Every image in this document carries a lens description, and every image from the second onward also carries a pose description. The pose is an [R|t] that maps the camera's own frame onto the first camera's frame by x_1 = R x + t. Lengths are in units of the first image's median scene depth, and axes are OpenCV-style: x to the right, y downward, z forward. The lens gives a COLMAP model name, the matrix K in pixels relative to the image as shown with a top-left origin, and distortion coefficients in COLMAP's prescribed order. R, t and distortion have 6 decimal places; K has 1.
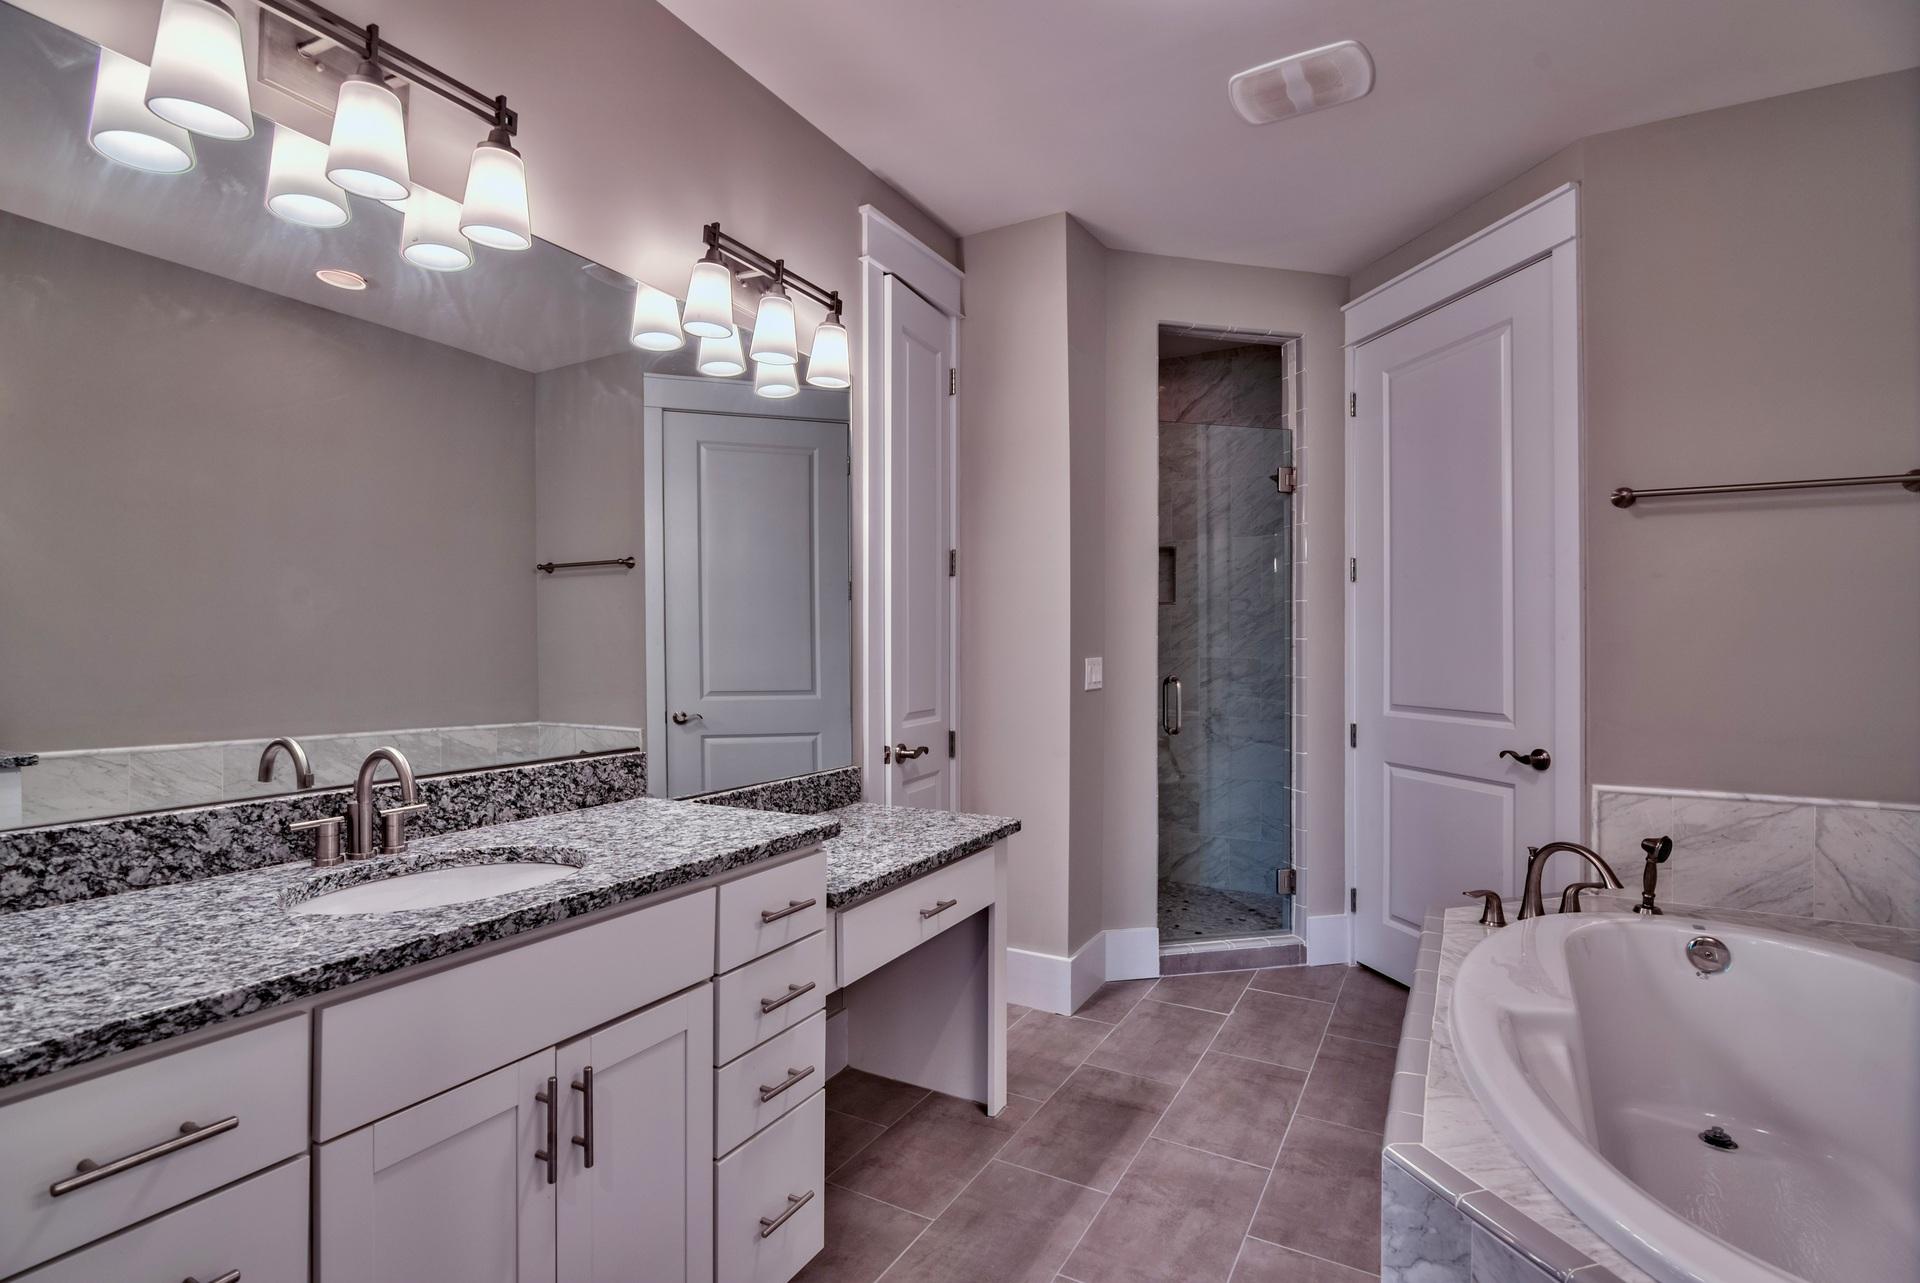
lens RADIAL K [[934.3, 0, 957.1], [0, 934.3, 649.1], [0, 0, 1]] dist [-0.001809, -0.000139]
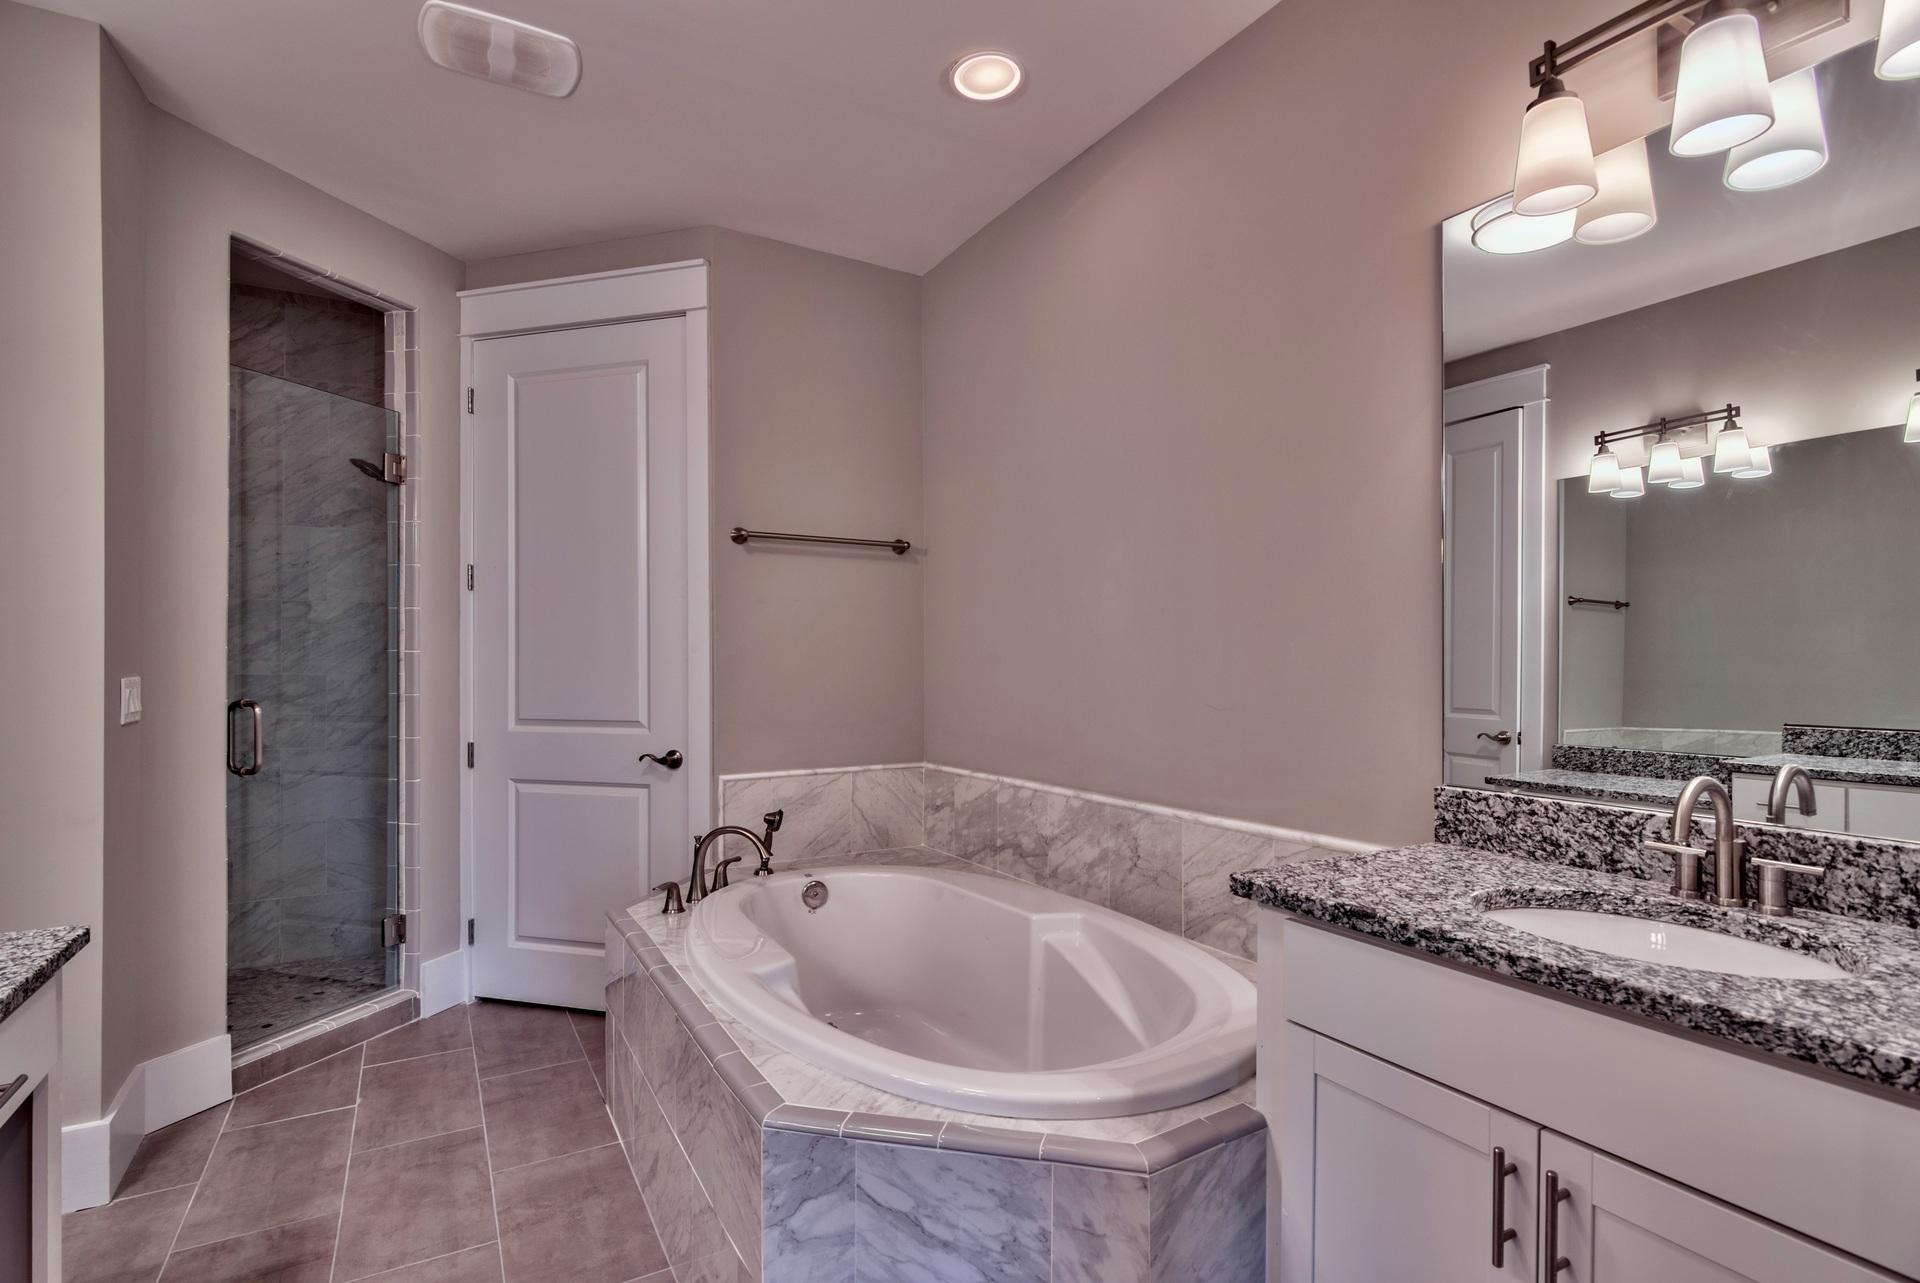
lens RADIAL K [[974.9, 0, 934.5], [0, 974.9, 655.2], [0, 0, 1]] dist [-0.001124, -0.000054]
pose [[0.492470, -0.001594, 0.870328, -0.203420], [0.006062, 0.999980, -0.001598, -0.002880], [-0.870308, 0.006063, 0.492470, 0.122855]]
